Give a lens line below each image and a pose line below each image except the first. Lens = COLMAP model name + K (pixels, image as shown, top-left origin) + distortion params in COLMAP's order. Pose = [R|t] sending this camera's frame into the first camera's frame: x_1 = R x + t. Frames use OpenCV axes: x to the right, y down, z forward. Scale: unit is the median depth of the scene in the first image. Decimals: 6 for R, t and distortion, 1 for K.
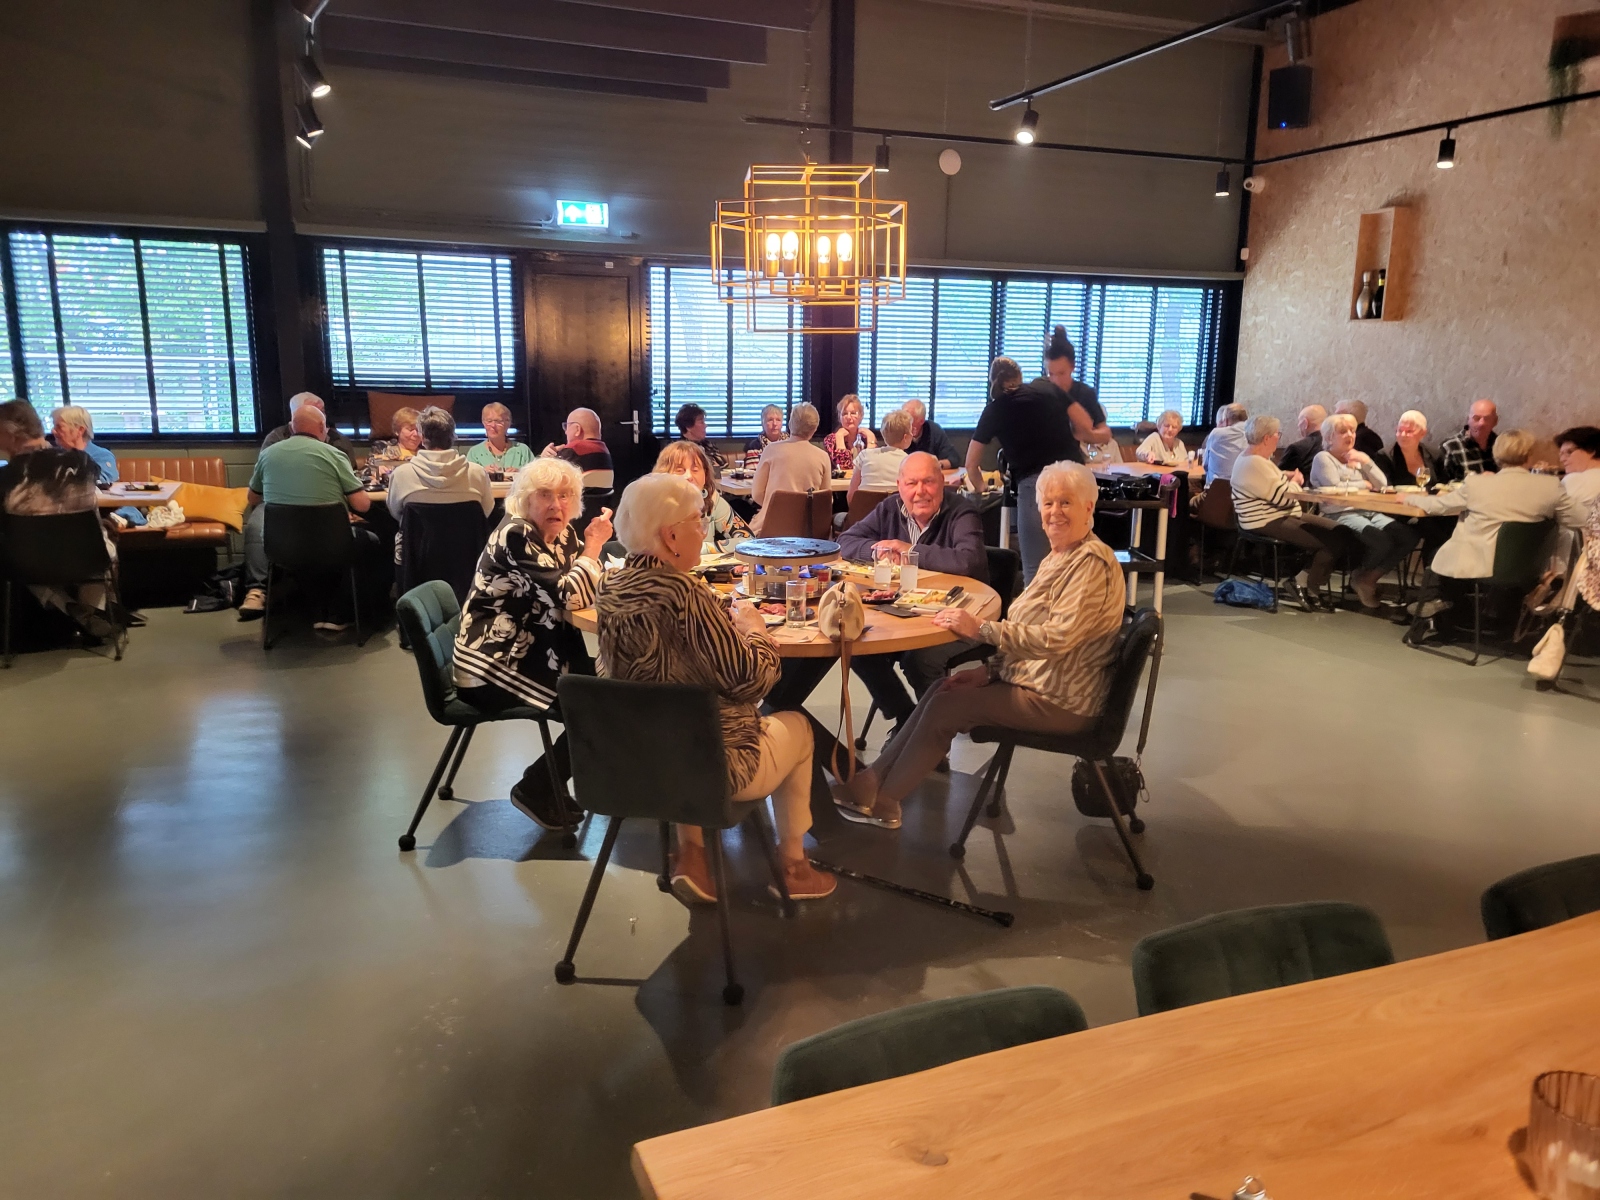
lens RADIAL K [[1211.2, 0, 811.4], [0, 1211.2, 600.0], [0, 0, 1]] dist [0.062902, -0.041931]
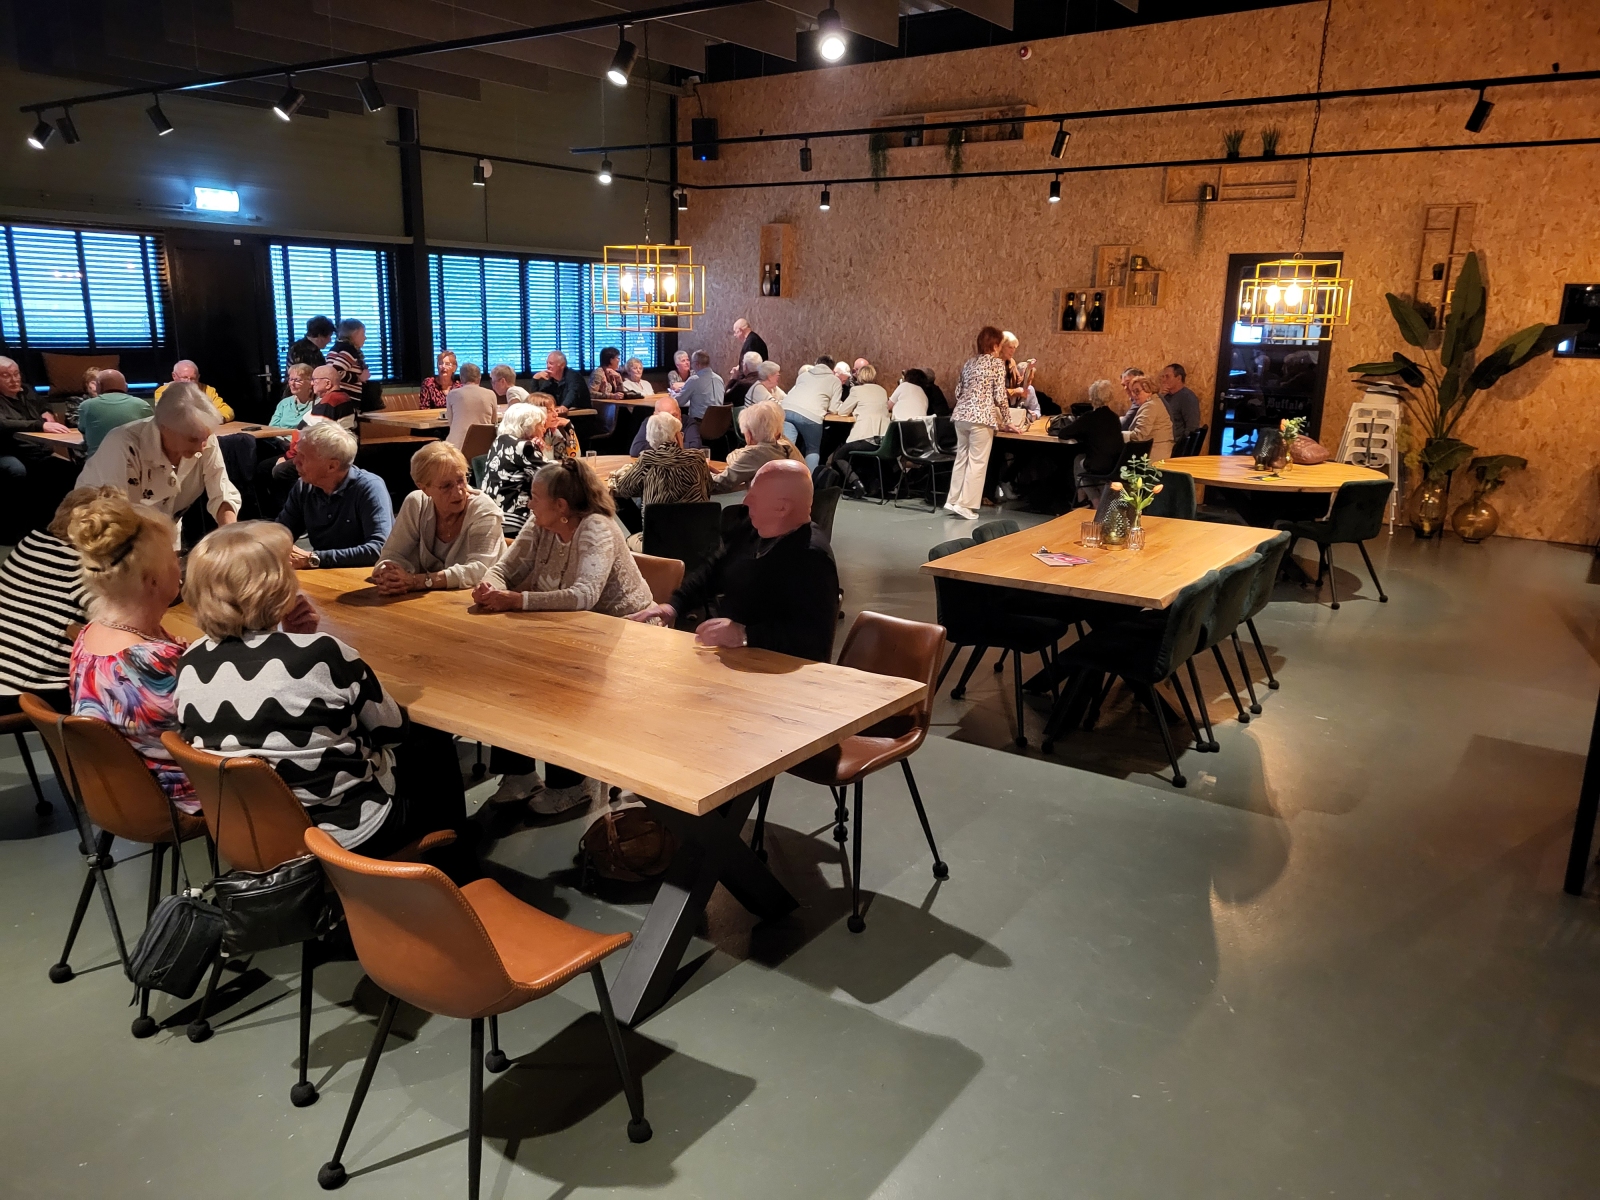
lens RADIAL K [[1211.2, 0, 784.8], [0, 1211.2, 594.7], [0, 0, 1]] dist [0.062902, -0.041931]
pose [[0.846550, -0.119454, 0.518734, -0.384131], [0.093274, 0.992706, 0.076380, 0.026574], [-0.524074, -0.016275, 0.851517, -0.318464]]
